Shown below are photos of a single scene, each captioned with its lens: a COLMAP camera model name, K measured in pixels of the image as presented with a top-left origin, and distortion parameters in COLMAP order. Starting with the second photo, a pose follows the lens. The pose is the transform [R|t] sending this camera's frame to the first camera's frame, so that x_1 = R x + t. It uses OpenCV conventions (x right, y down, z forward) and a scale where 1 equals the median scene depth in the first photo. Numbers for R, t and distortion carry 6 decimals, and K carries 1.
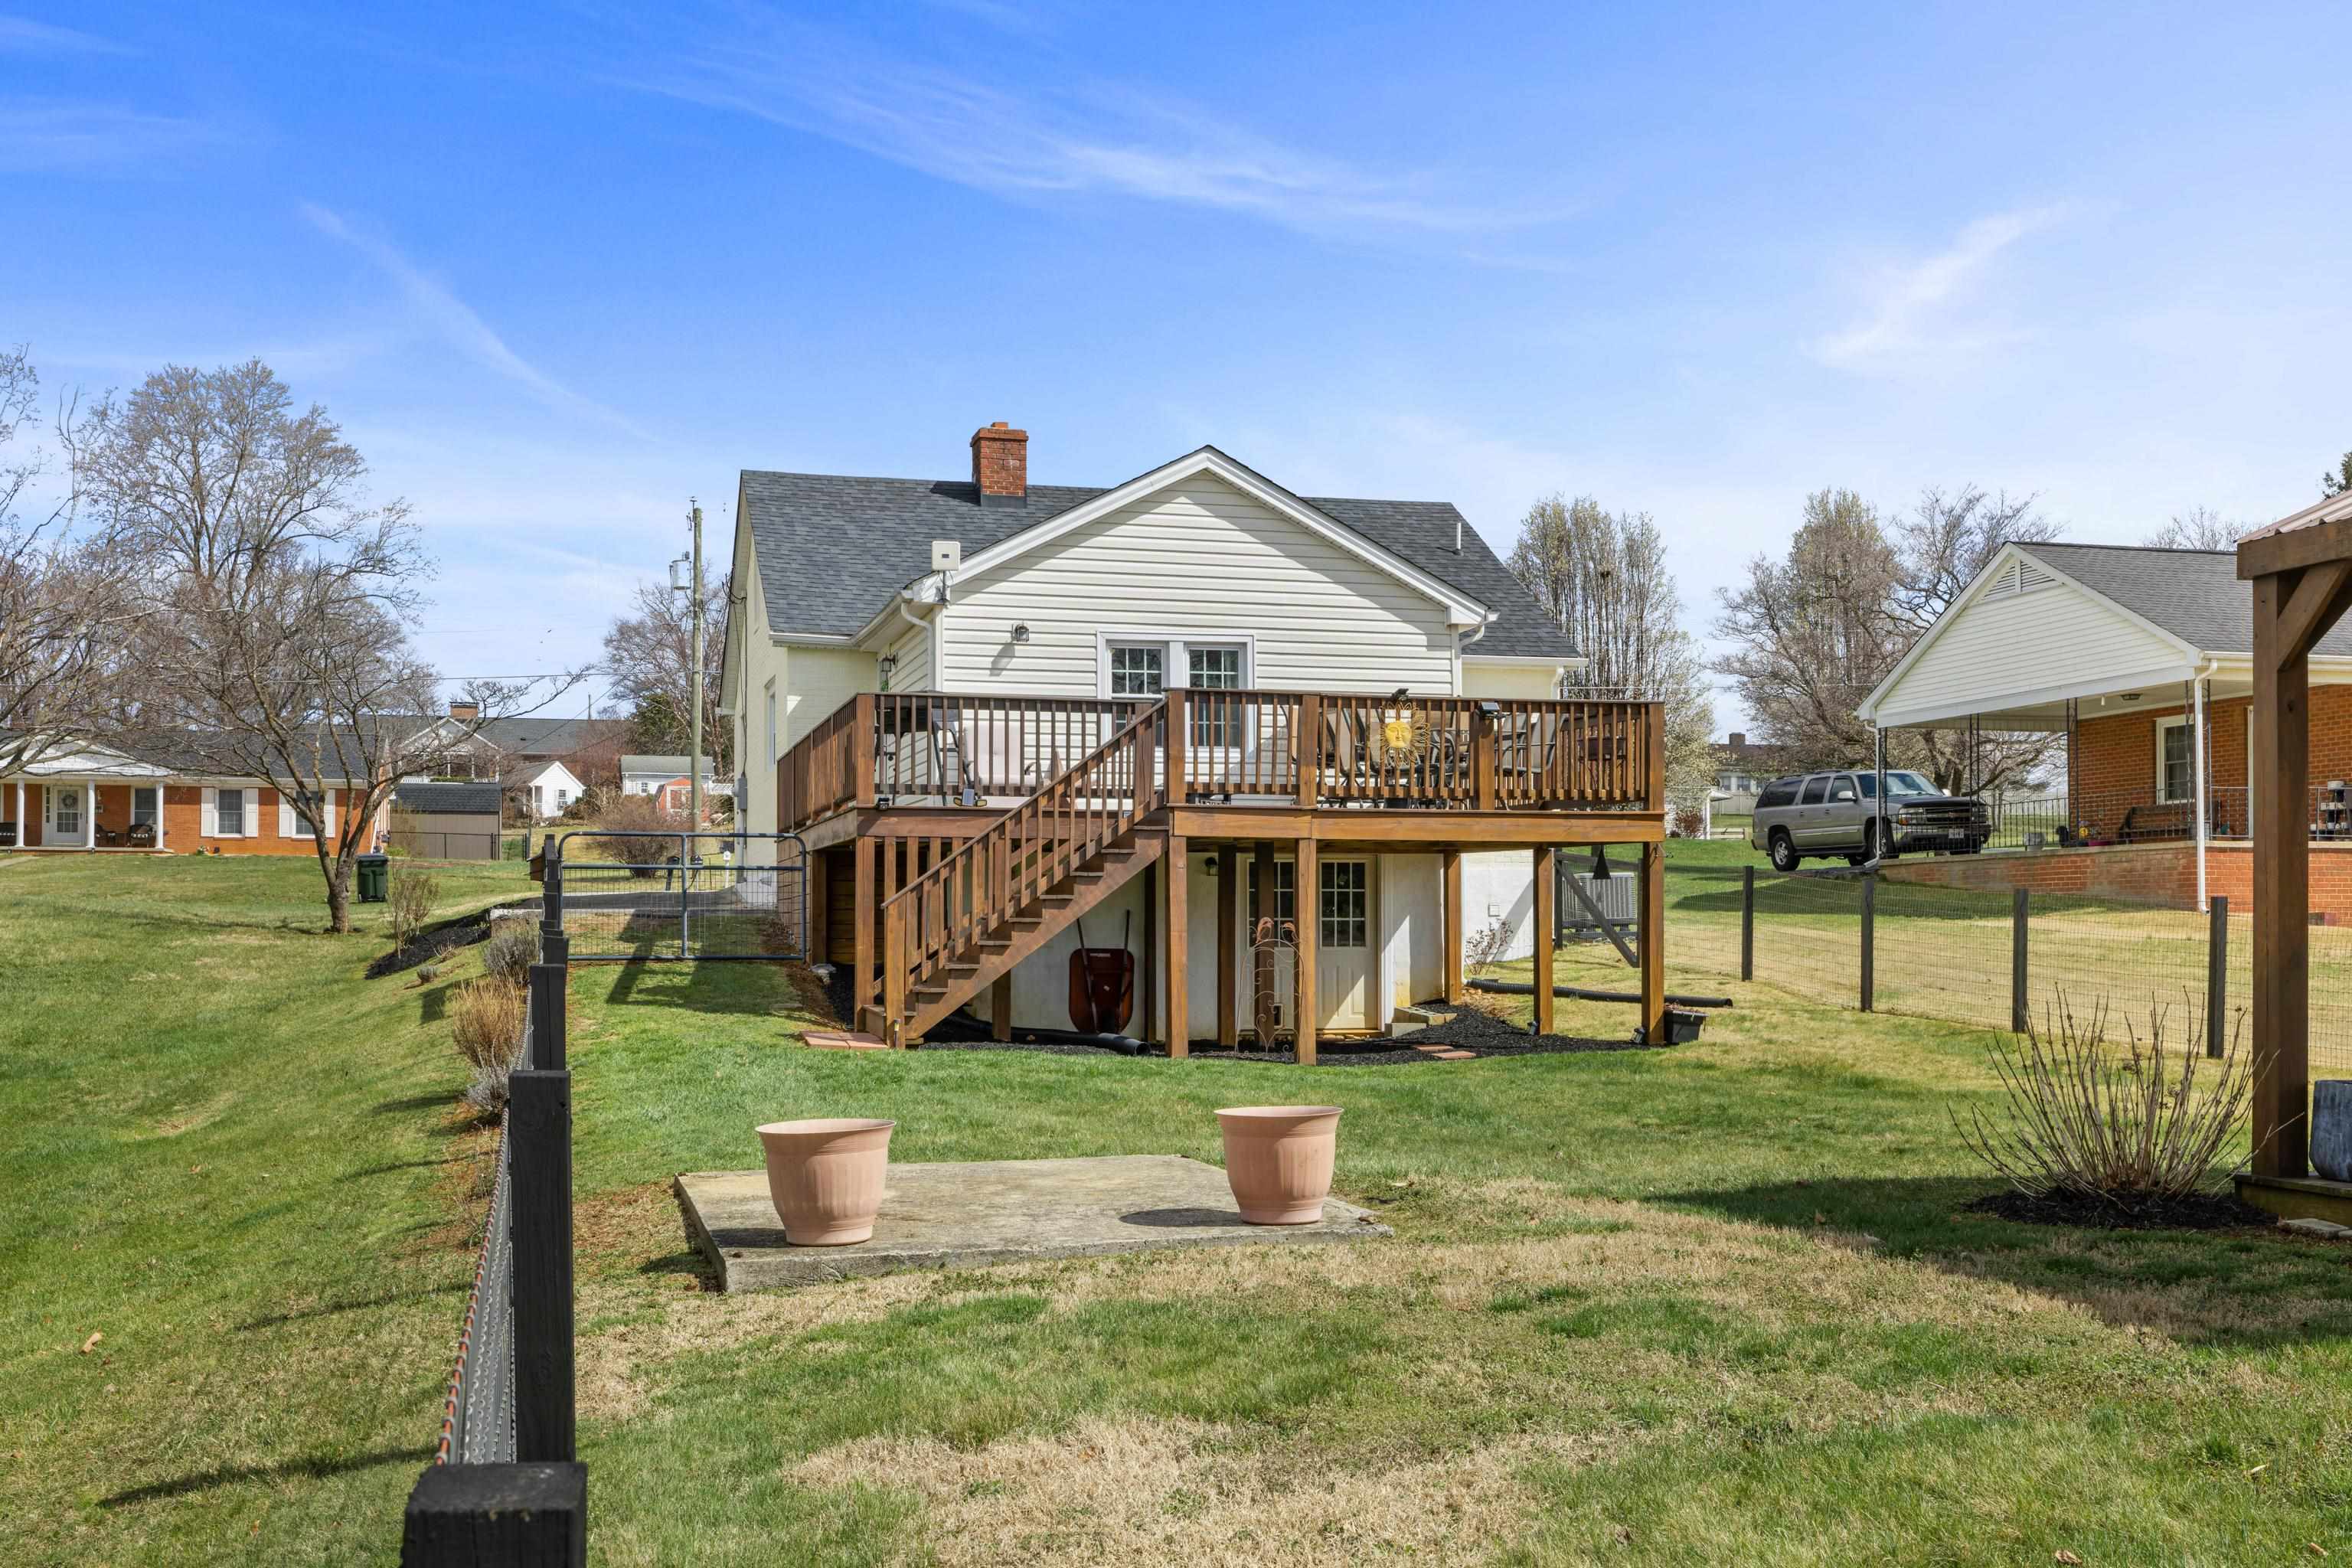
lens RADIAL K [[2314.7, 0, 1180.3], [0, 2314.7, 895.1], [0, 0, 1]] dist [-0.001091, -0.003853]
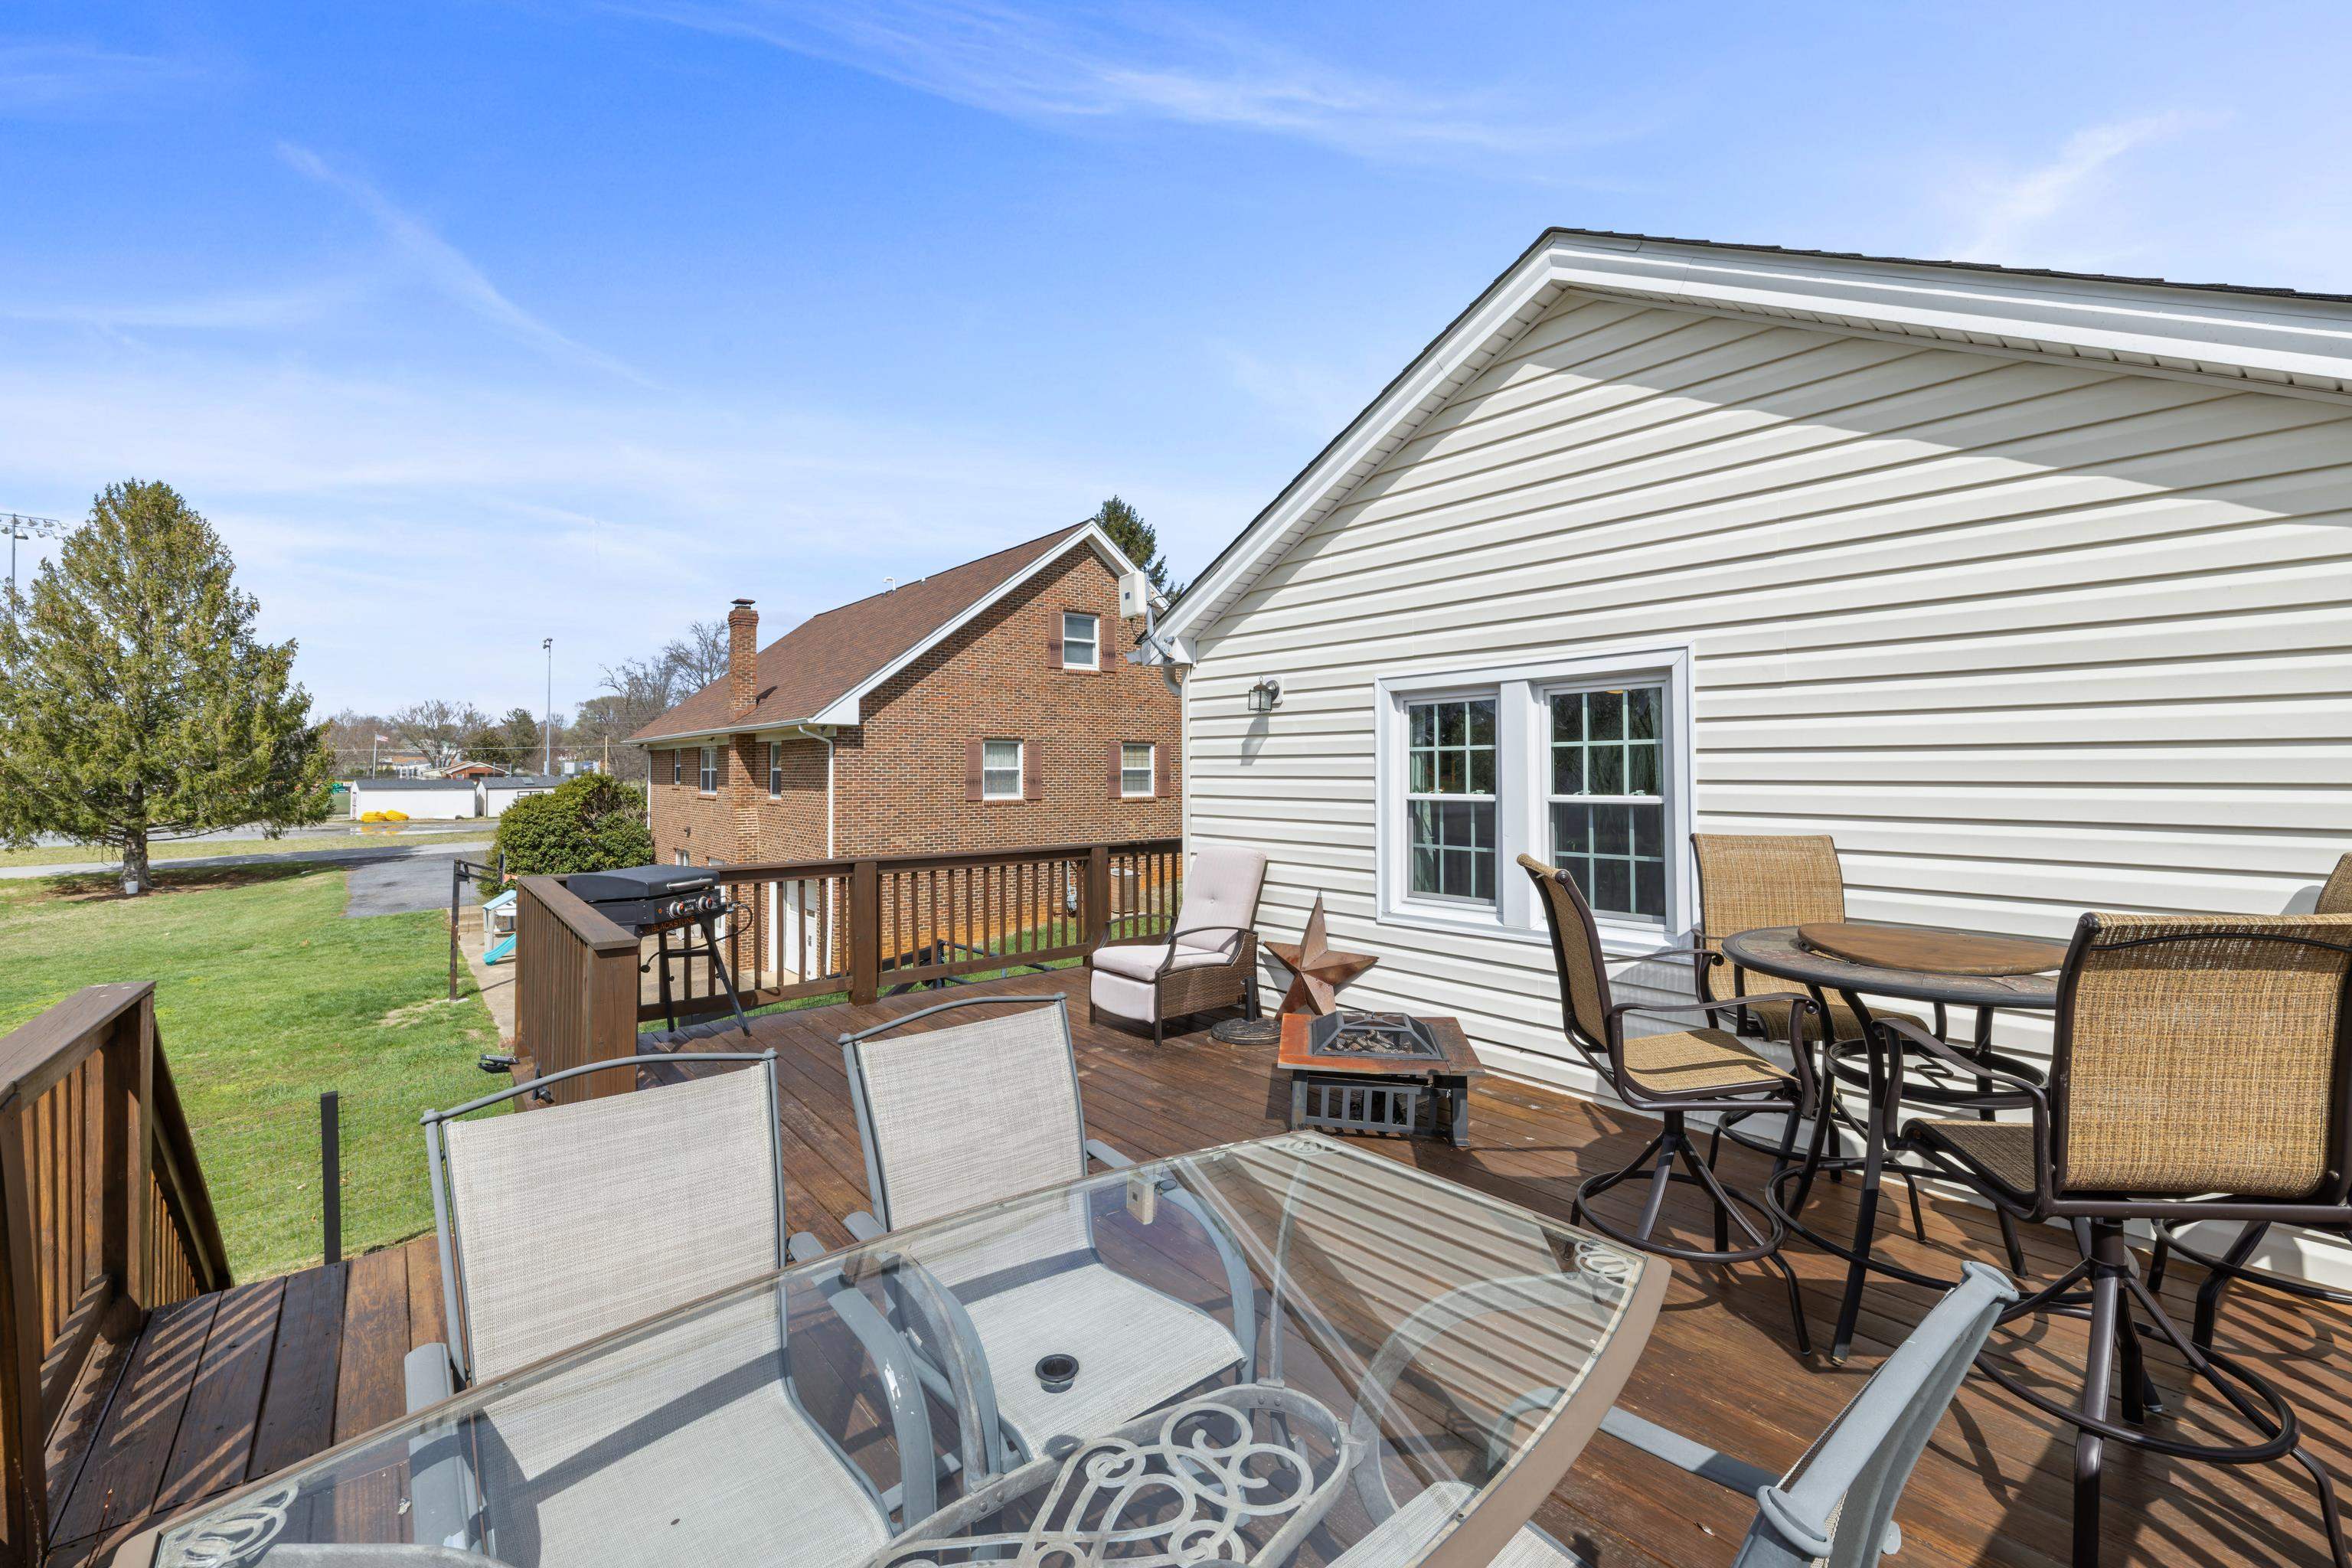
lens RADIAL K [[1001.4, 0, 1173.8], [0, 1001.4, 763.9], [0, 0, 1]] dist [0.002328, 0.000472]
pose [[0.400326, -0.005718, -0.916355, 0.137033], [0.016490, 0.999864, 0.000965, -0.082234], [0.916225, -0.015497, 0.400365, 0.746759]]
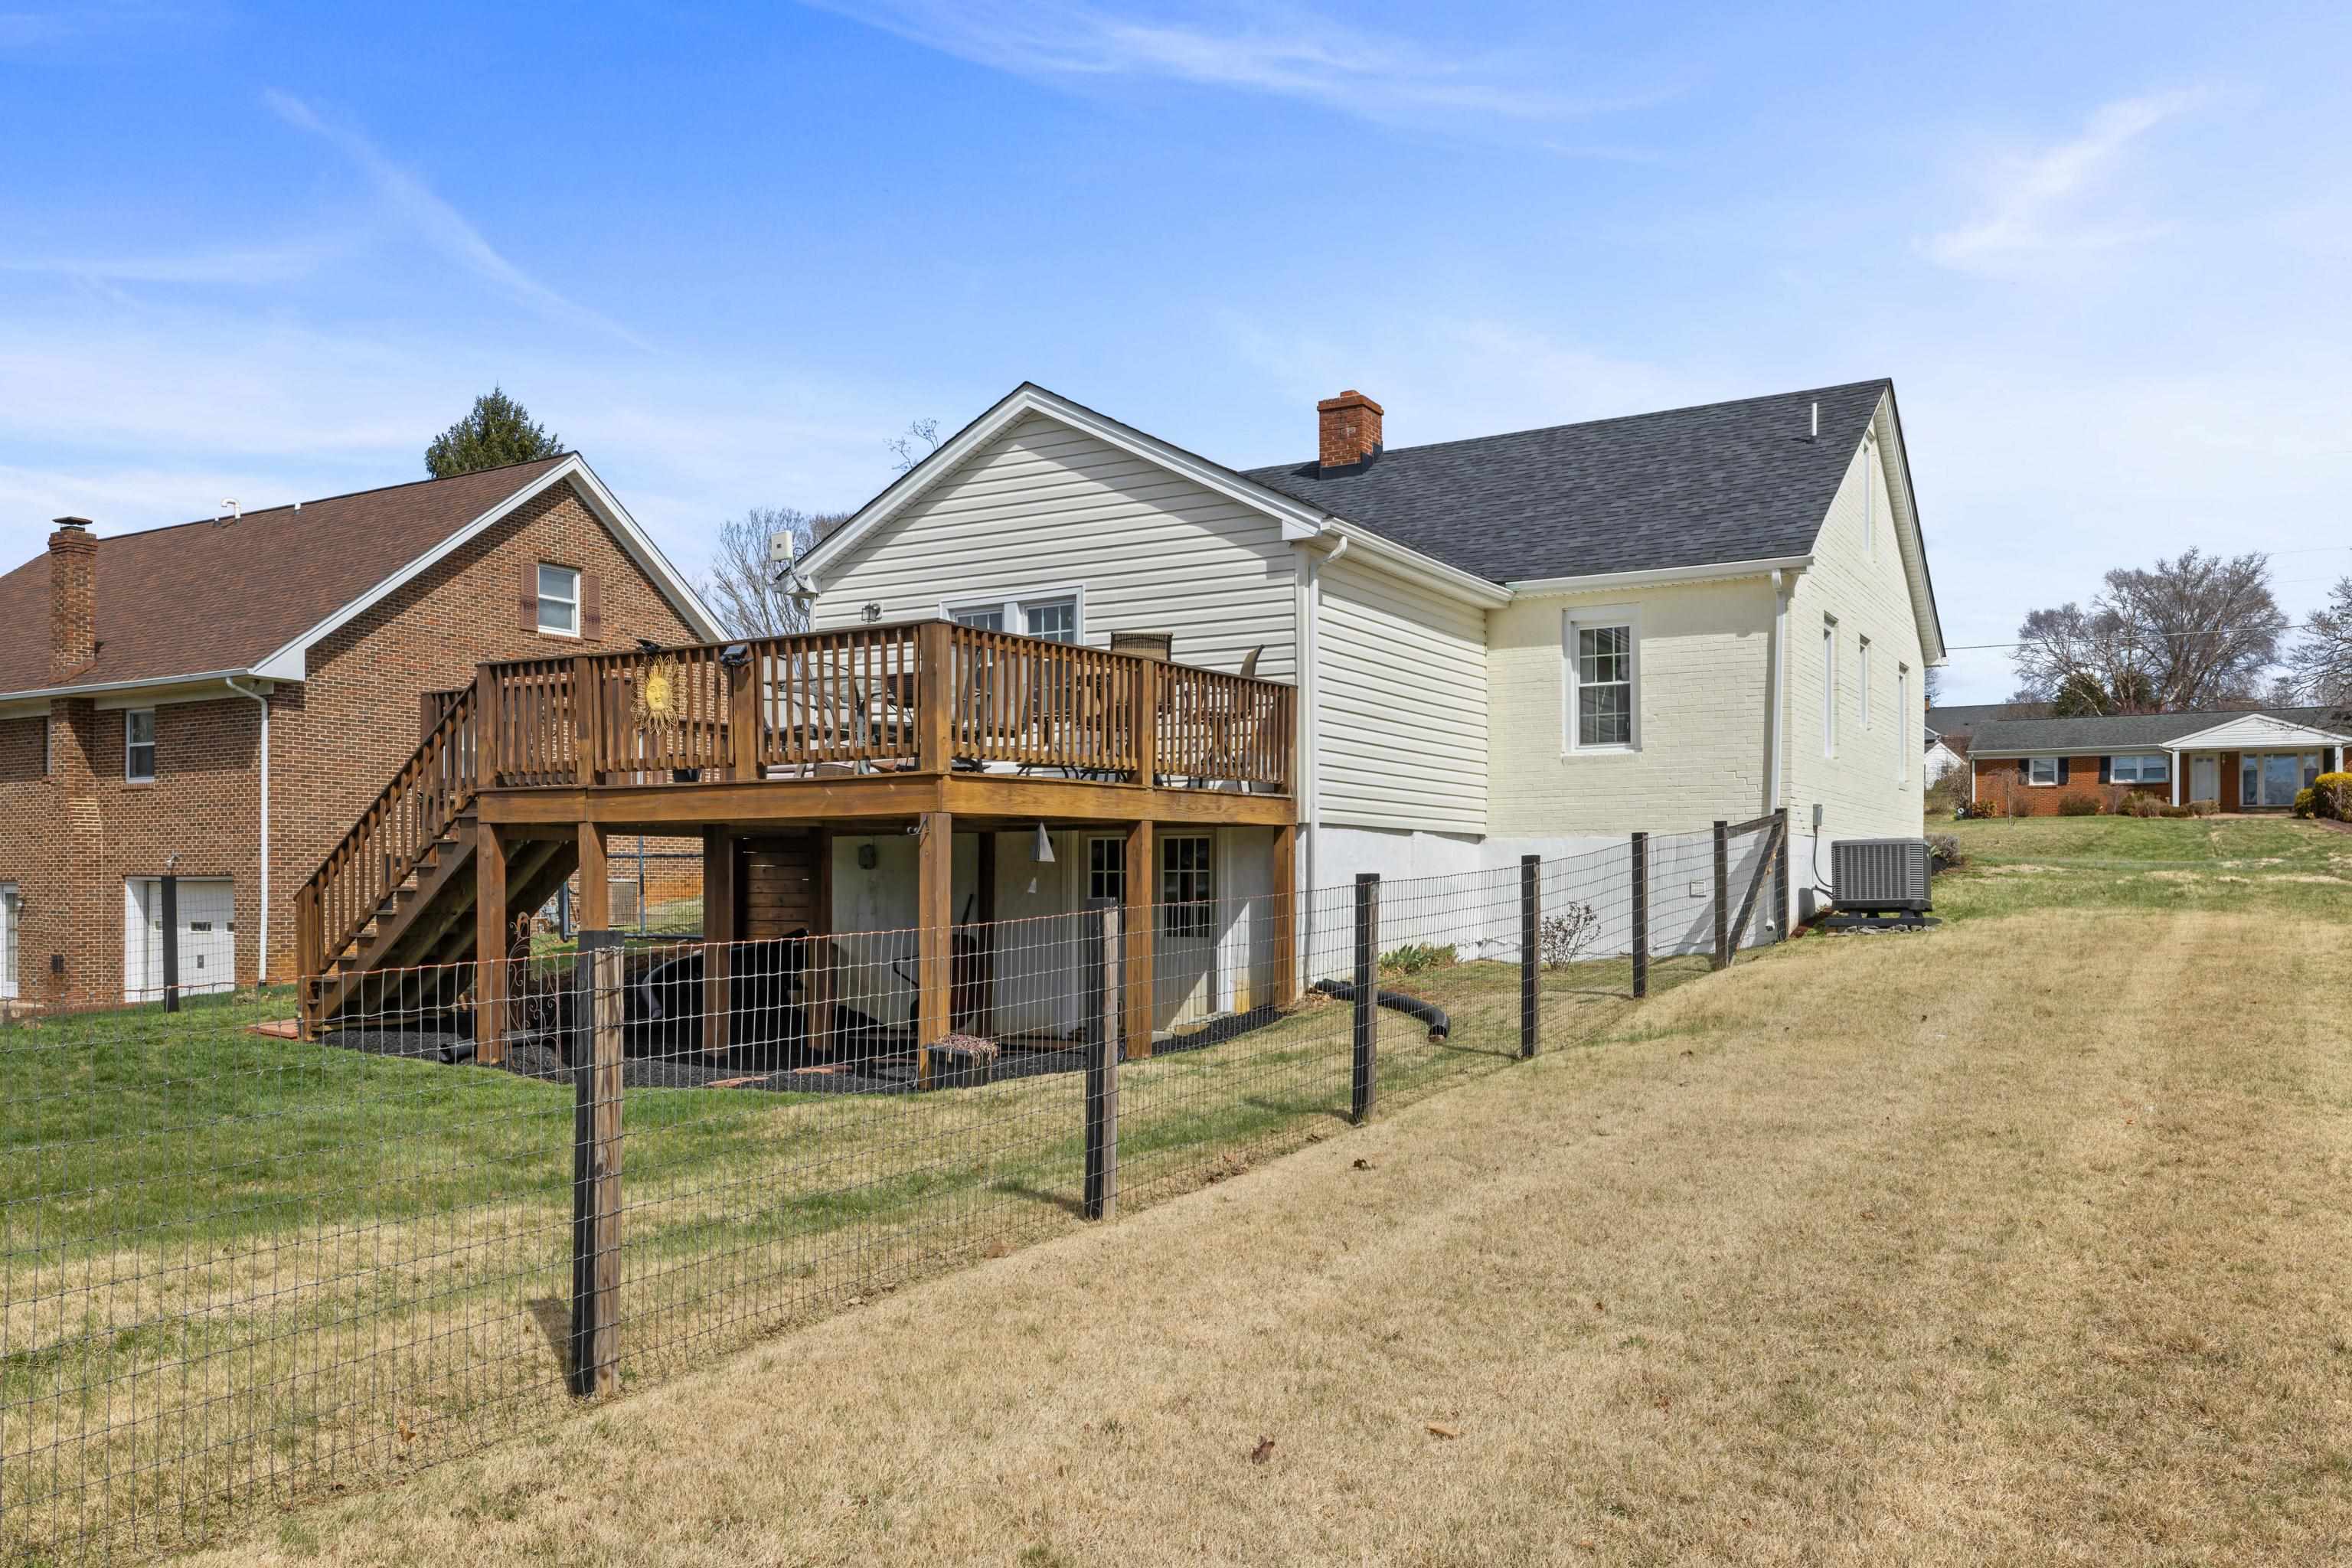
lens RADIAL K [[1750.8, 0, 1170.6], [0, 1750.8, 868.0], [0, 0, 1]] dist [-0.002732, -0.003447]
pose [[0.693561, -0.004034, -0.720386, 0.475306], [0.009870, 0.999944, 0.003903, -0.005268], [0.720330, -0.009817, 0.693562, 0.490398]]
